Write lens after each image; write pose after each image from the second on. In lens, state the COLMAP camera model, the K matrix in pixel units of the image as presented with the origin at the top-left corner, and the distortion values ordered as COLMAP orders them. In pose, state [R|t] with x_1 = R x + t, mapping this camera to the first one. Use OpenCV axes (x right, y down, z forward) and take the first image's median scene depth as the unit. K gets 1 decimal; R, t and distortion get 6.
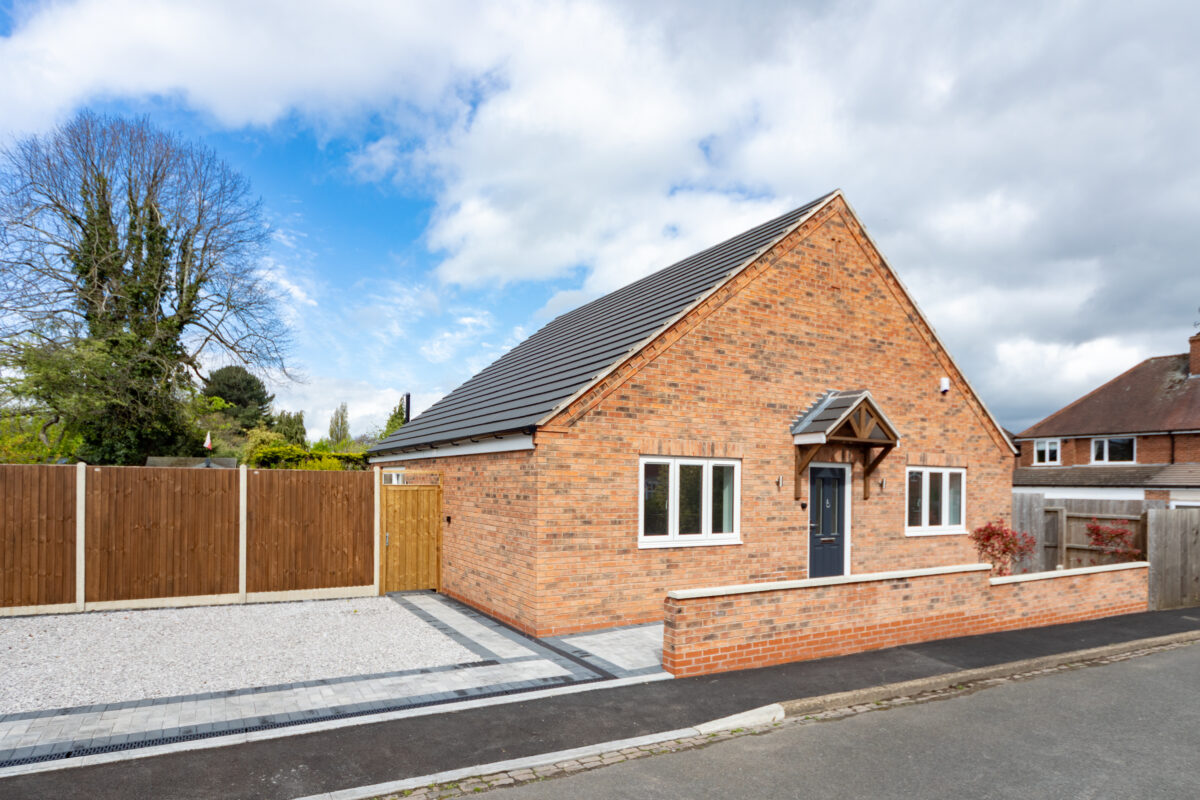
lens RADIAL K [[640.2, 0, 595.3], [0, 640.2, 483.9], [0, 0, 1]] dist [-0.002606, -0.000296]
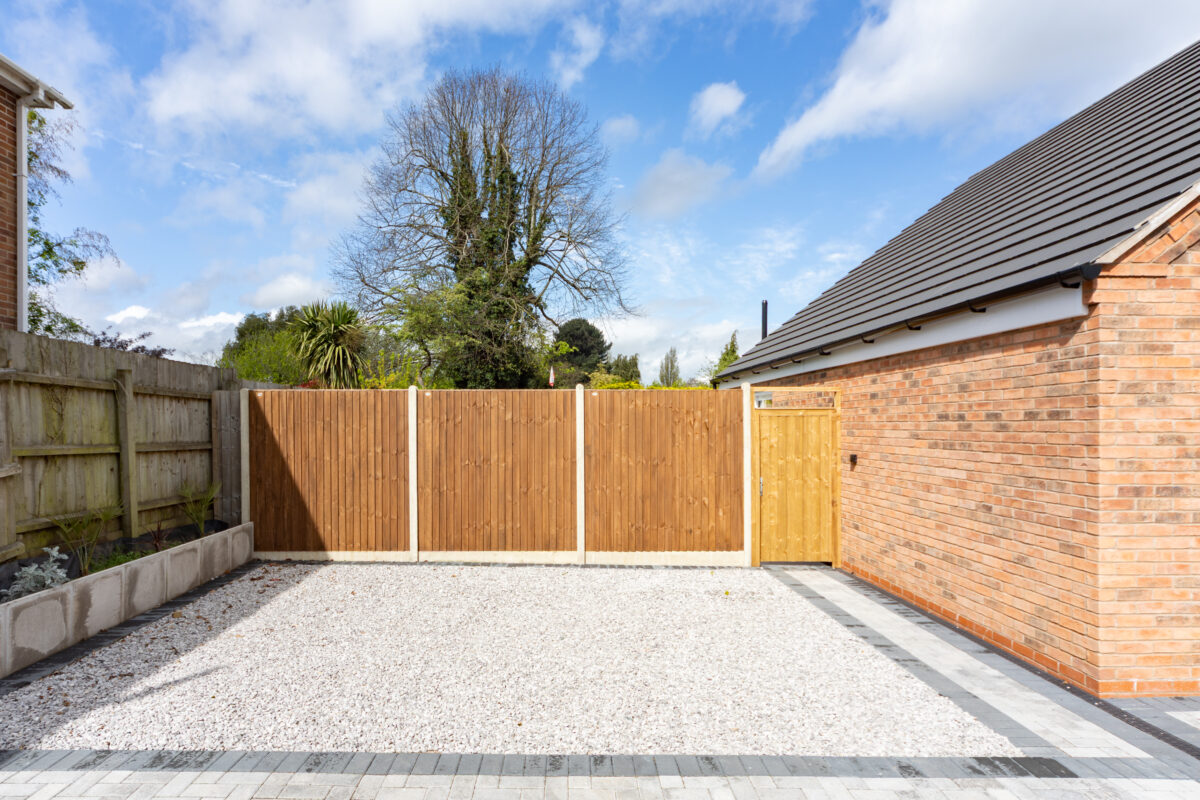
lens RADIAL K [[684.3, 0, 598.3], [0, 684.3, 407.7], [0, 0, 1]] dist [-0.004273, -0.000954]
pose [[0.884275, -0.023892, -0.466354, -0.140557], [0.011231, 0.999490, -0.029909, 0.021857], [0.466831, 0.021210, 0.884092, 0.269911]]
